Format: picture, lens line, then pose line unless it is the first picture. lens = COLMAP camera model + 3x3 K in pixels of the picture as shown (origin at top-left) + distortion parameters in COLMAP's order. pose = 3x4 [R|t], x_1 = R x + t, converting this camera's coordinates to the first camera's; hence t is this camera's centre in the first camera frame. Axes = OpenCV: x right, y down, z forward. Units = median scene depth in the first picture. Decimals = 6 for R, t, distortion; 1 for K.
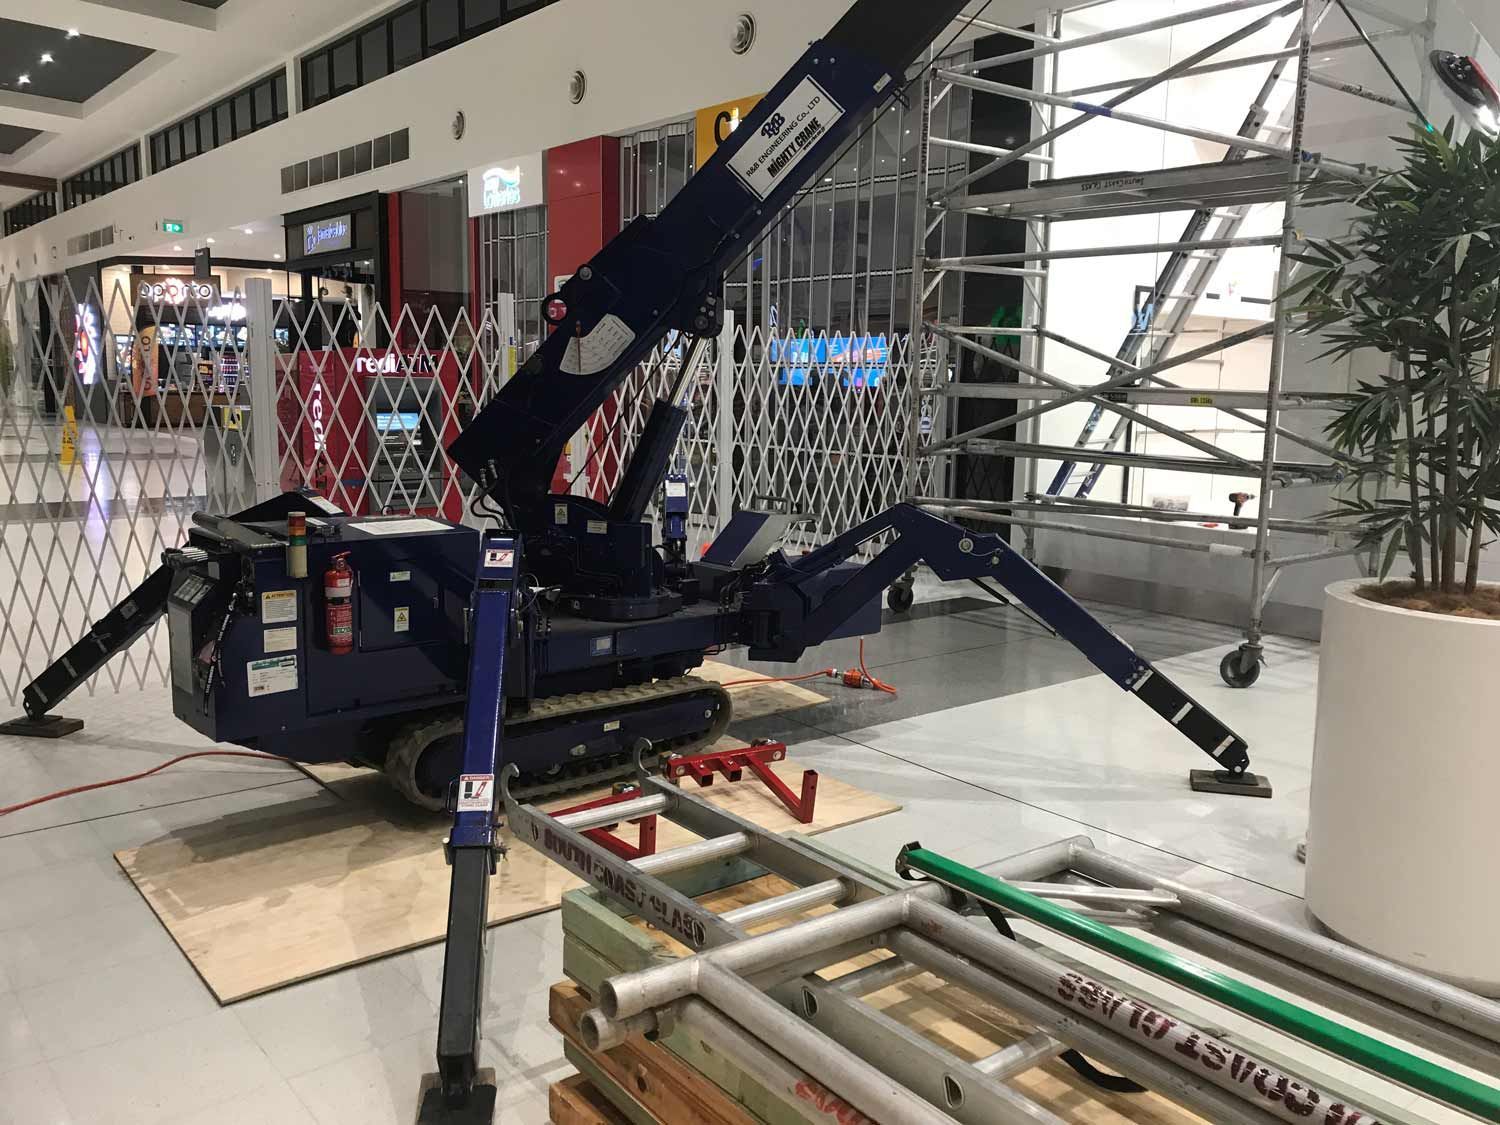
lens RADIAL K [[1249.6, 0, 750.0], [0, 1249.6, 562.5], [0, 0, 1]] dist [-0.002136, 0.057150]
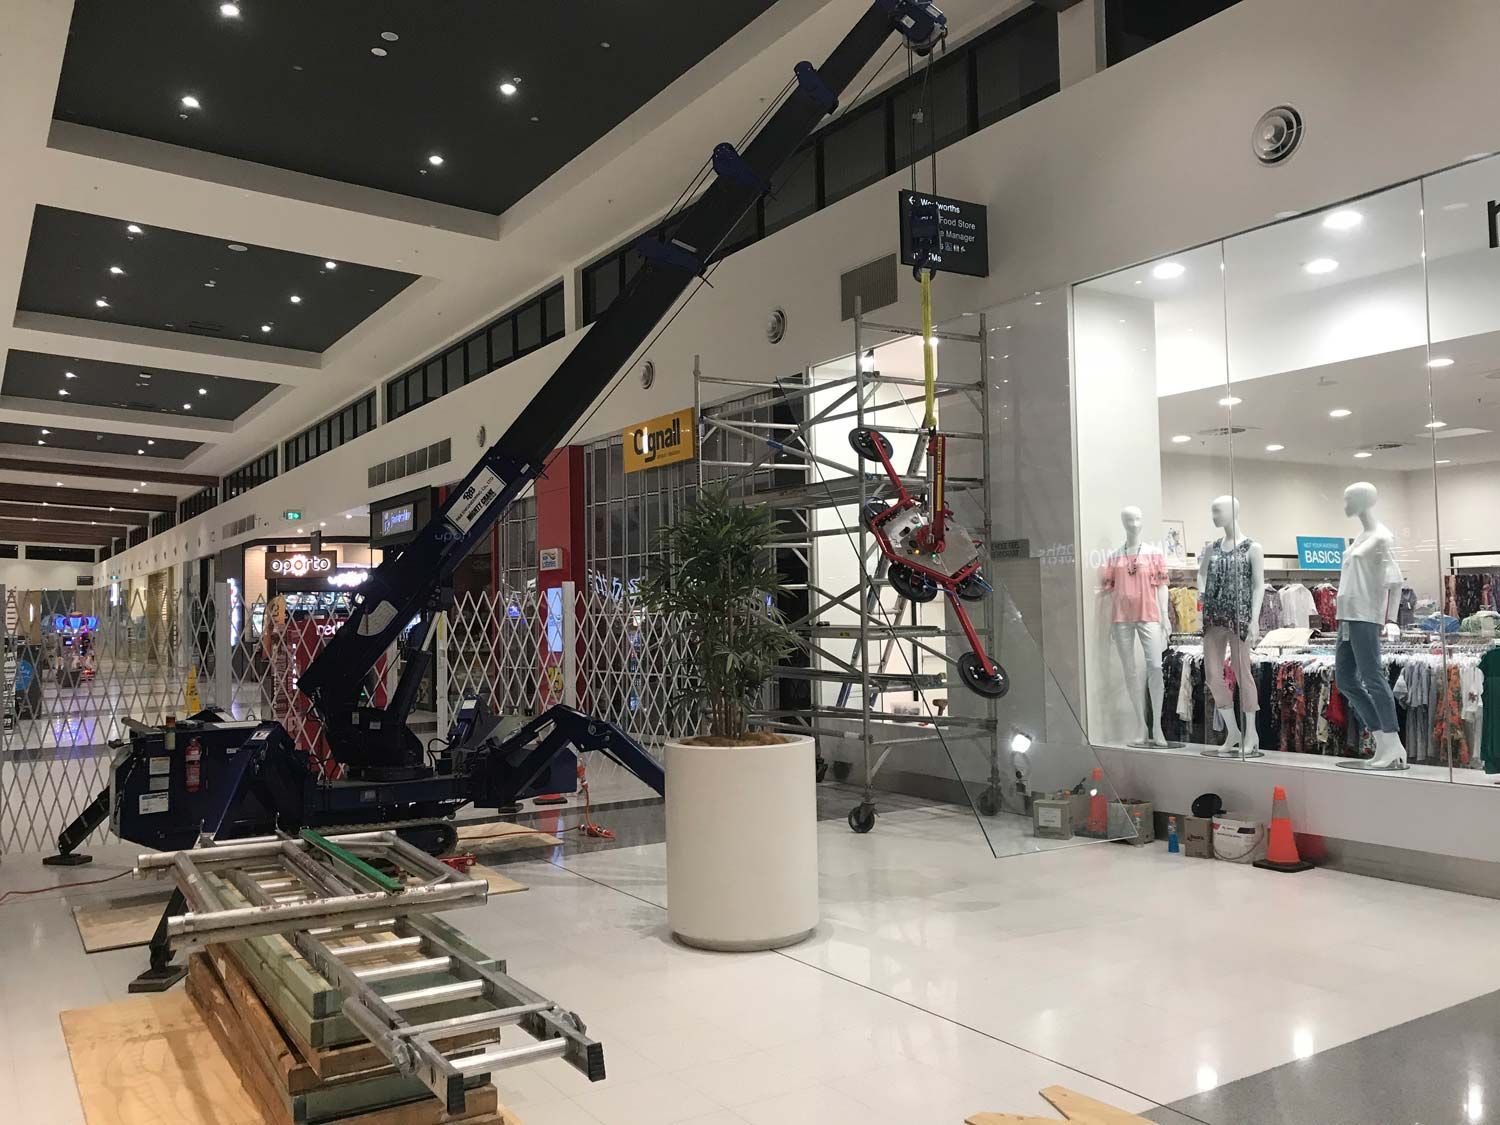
lens RADIAL K [[1249.6, 0, 750.0], [0, 1249.6, 562.5], [0, 0, 1]] dist [-0.002136, 0.057150]
pose [[0.993052, -0.042843, -0.109602, 0.131162], [0.021372, 0.981544, -0.190038, 0.020109], [0.115721, 0.186376, 0.975640, -0.144740]]
